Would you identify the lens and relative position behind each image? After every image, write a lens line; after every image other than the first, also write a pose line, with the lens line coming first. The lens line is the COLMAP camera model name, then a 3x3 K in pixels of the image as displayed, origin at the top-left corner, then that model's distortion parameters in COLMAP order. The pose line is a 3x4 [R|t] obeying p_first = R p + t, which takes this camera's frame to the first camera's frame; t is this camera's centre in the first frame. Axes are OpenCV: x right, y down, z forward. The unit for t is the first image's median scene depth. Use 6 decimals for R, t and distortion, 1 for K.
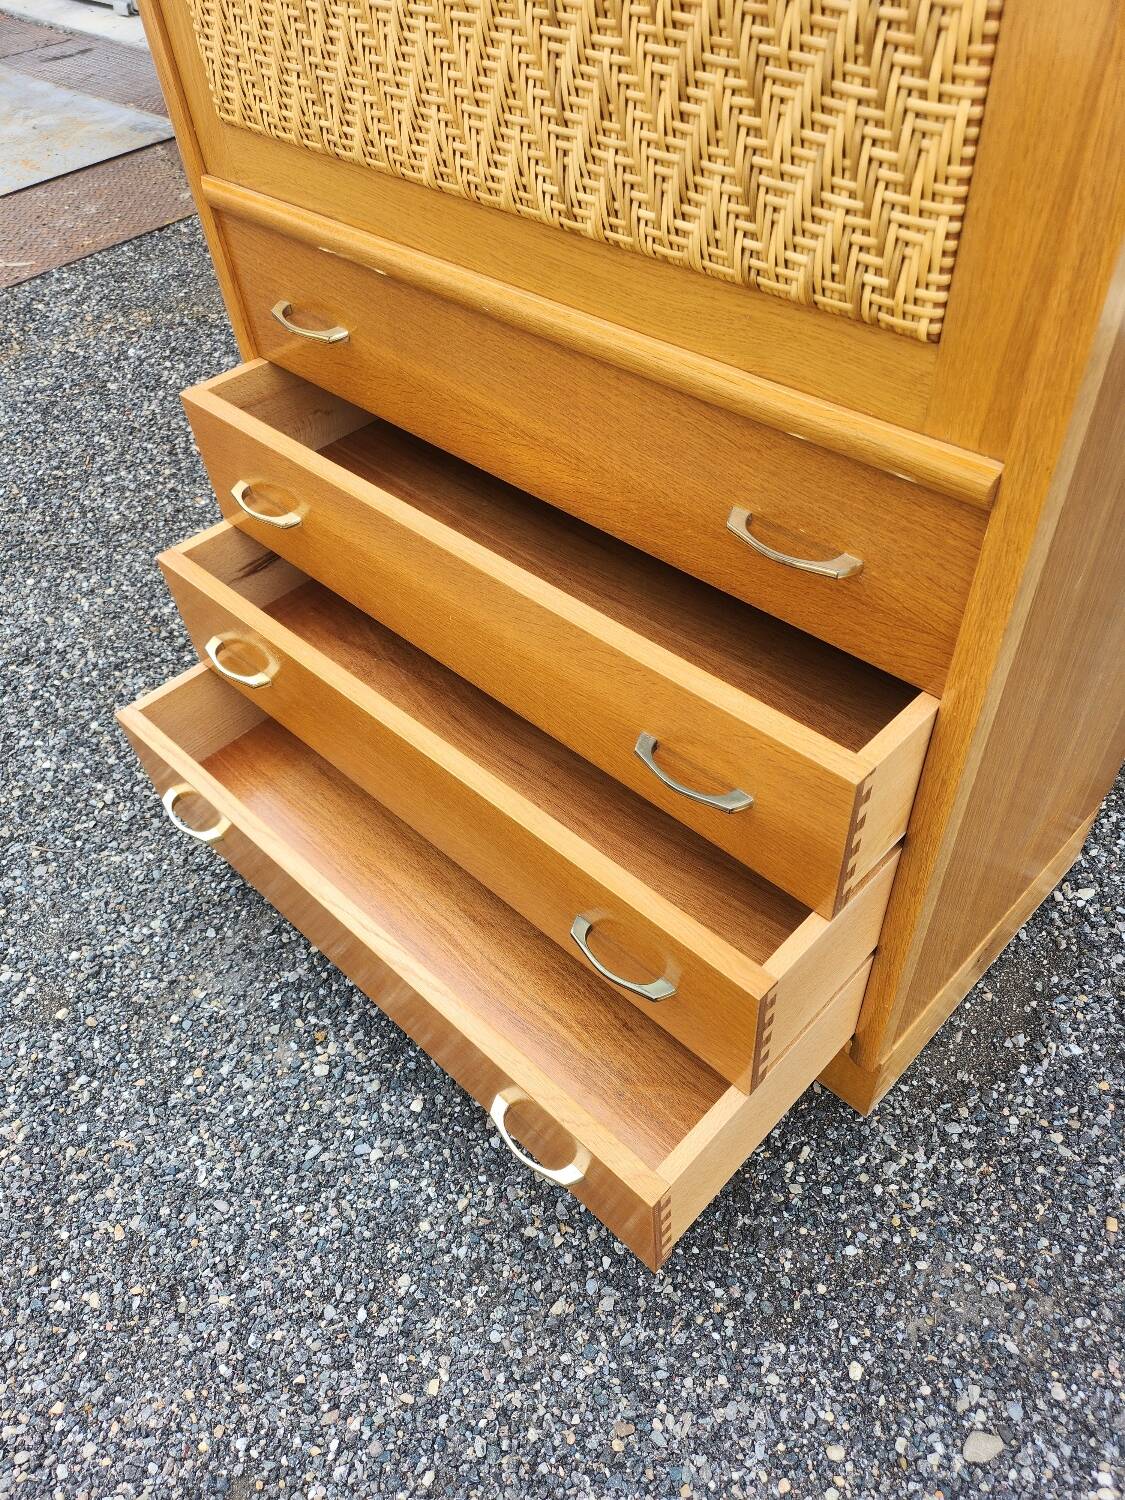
lens RADIAL K [[1064.7, 0, 563.3], [0, 1064.7, 761.8], [0, 0, 1]] dist [0.058827, -0.068987]
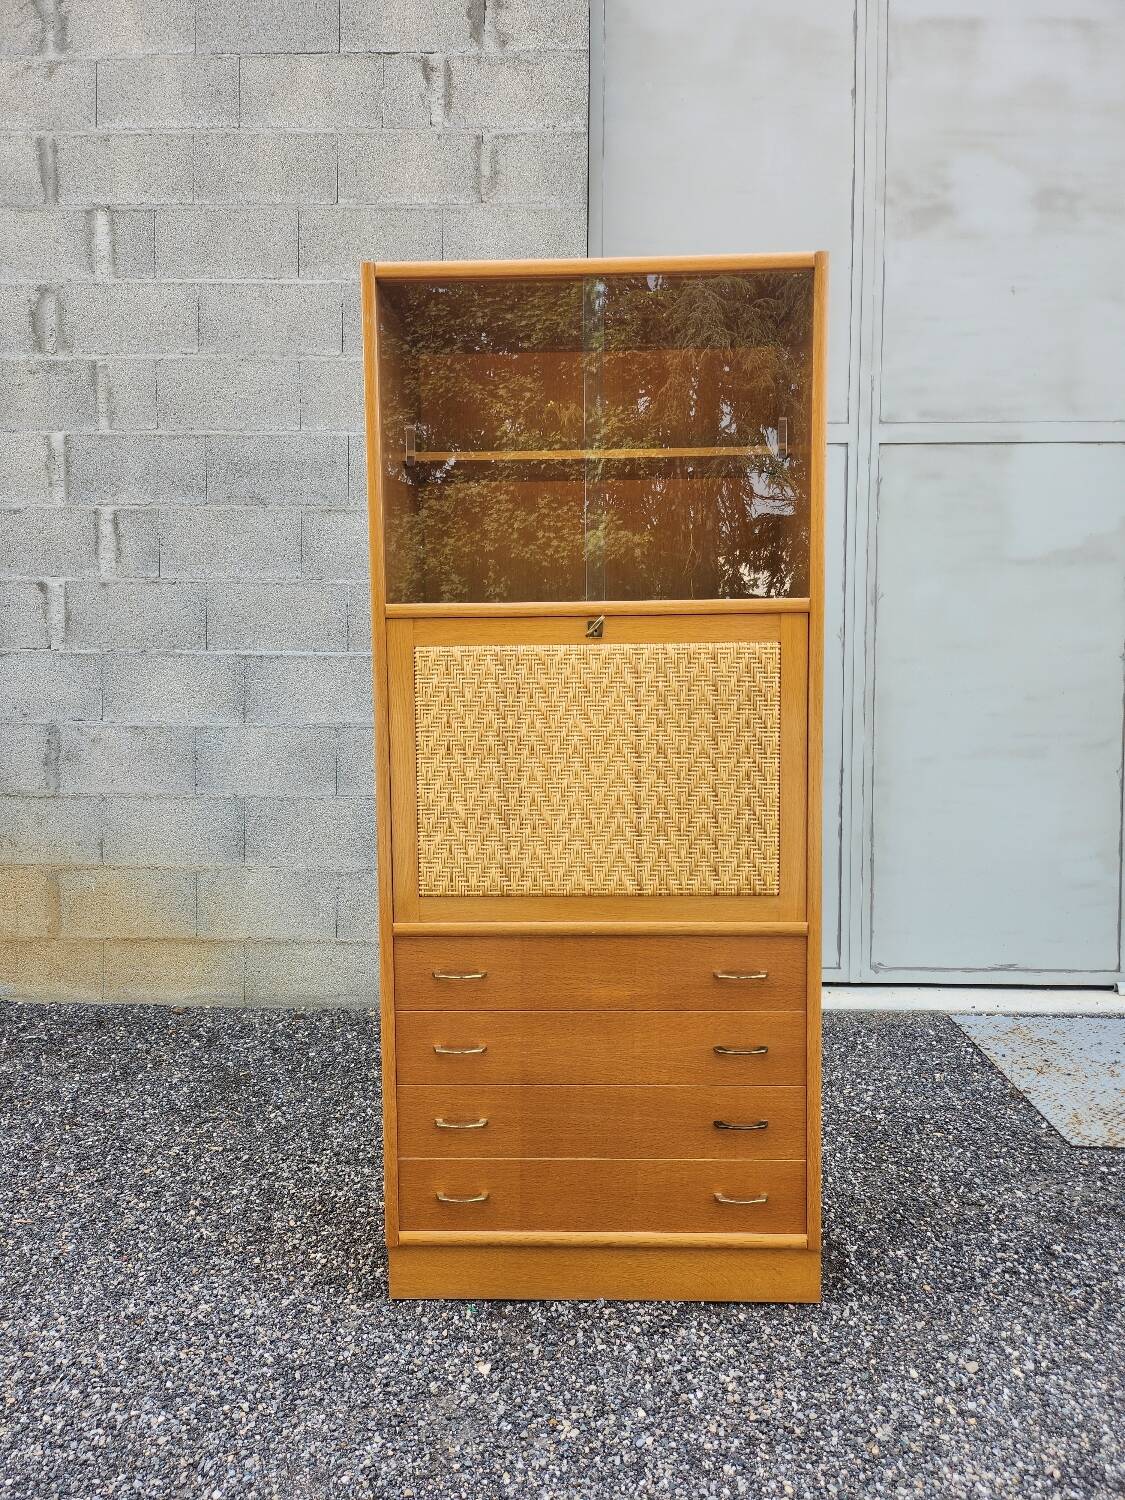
lens RADIAL K [[1064.7, 0, 574.7], [0, 1064.7, 756.2], [0, 0, 1]] dist [0.058827, -0.068987]
pose [[0.730431, 0.007597, 0.682944, -1.342723], [0.467914, 0.722838, -0.508490, 0.400528], [-0.497521, 0.690976, 0.524429, -0.445246]]
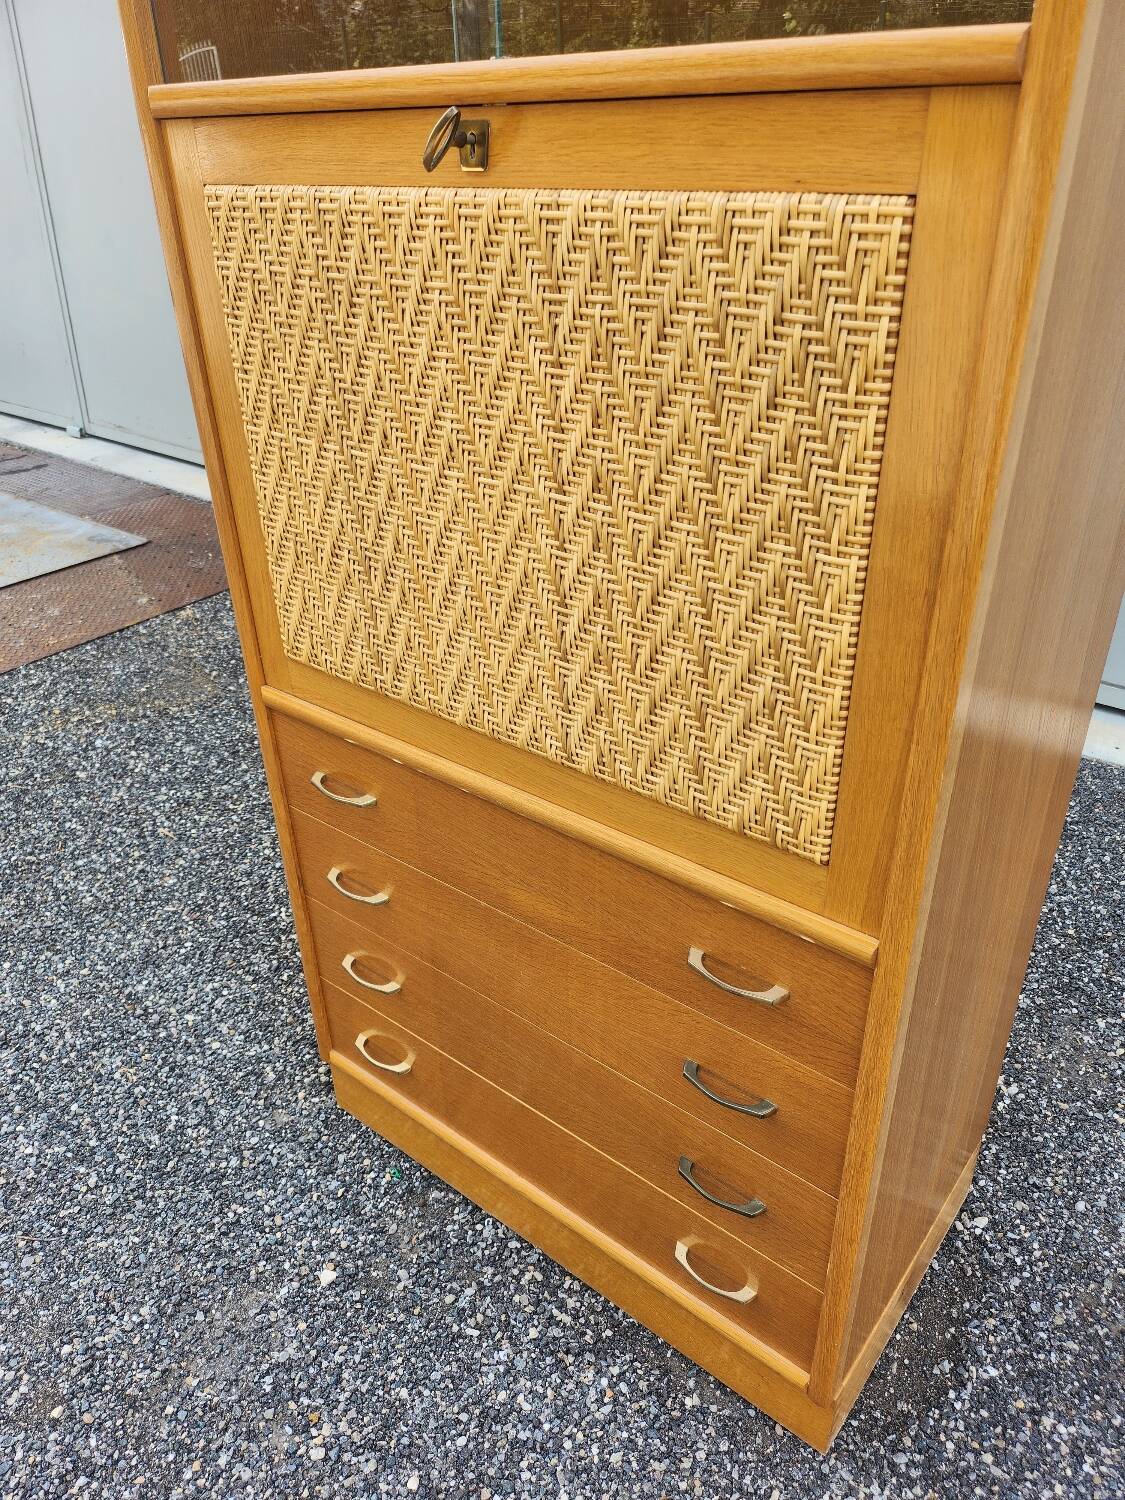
lens RADIAL K [[1064.7, 0, 568.9], [0, 1064.7, 765.4], [0, 0, 1]] dist [0.058827, -0.068987]
pose [[0.993005, -0.015727, 0.117020, -0.102561], [0.047529, 0.960487, -0.274236, -0.063266], [-0.108083, 0.277880, 0.954516, -0.240729]]
